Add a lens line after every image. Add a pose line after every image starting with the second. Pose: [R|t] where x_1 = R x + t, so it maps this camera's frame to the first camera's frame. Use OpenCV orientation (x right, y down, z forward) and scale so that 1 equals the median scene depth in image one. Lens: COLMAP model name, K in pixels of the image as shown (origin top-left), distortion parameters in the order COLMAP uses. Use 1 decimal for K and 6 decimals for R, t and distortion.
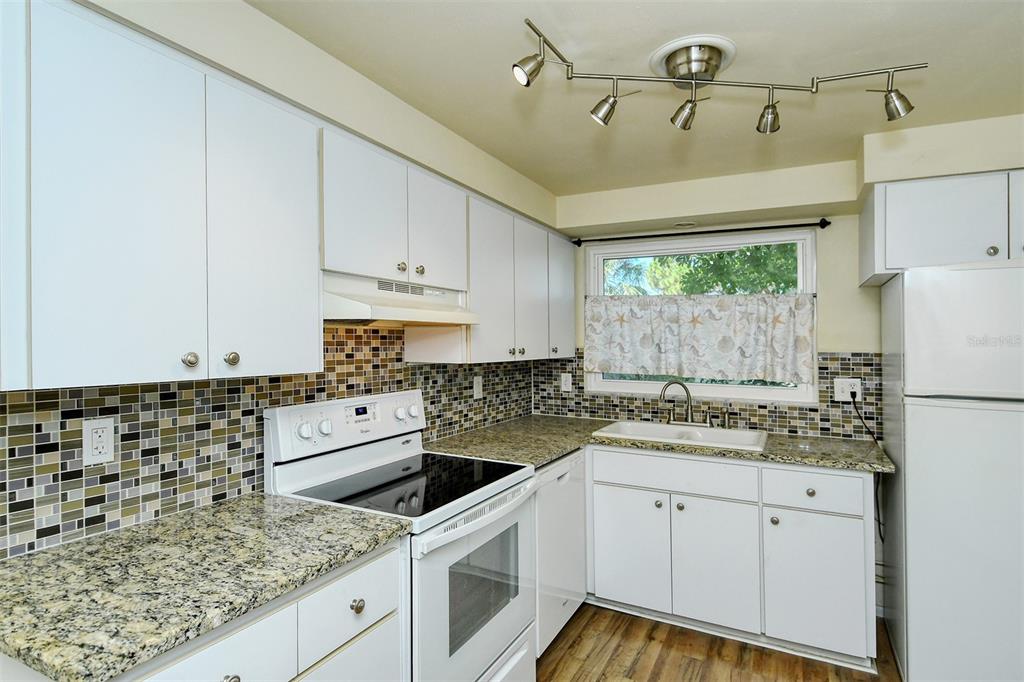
lens RADIAL K [[540.3, 0, 521.8], [0, 540.3, 310.6], [0, 0, 1]] dist [0.020766, -0.016266]
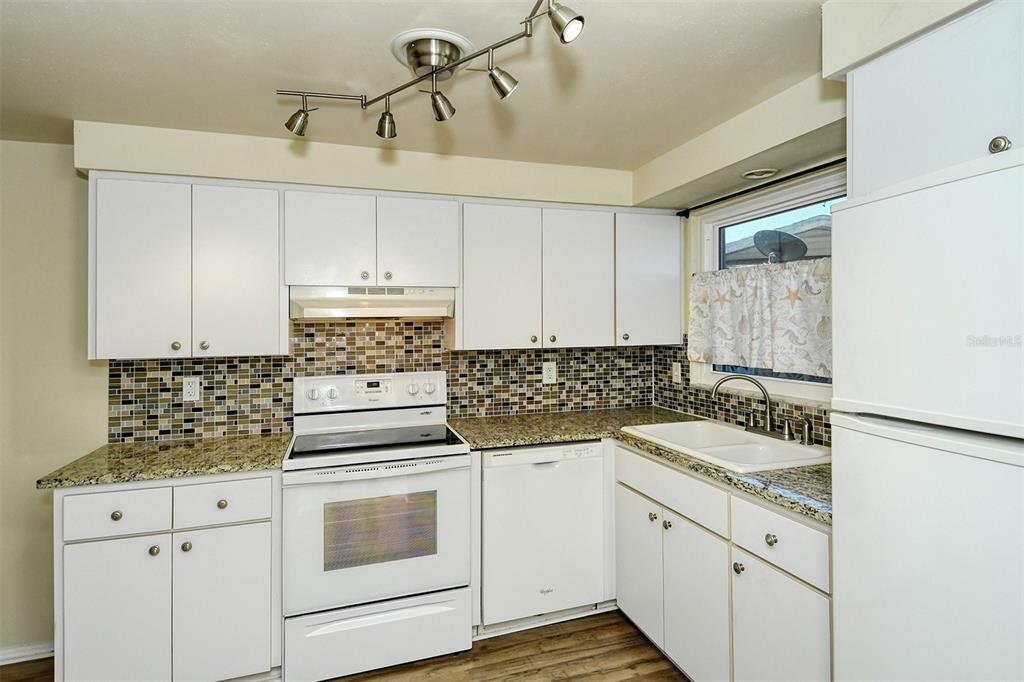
lens RADIAL K [[540.3, 0, 518.2], [0, 540.3, 294.4], [0, 0, 1]] dist [0.020766, -0.016266]
pose [[0.708303, -0.059933, -0.703359, 0.827543], [0.058754, 0.997937, -0.025867, 0.018315], [0.703459, -0.023004, 0.710364, 0.287041]]
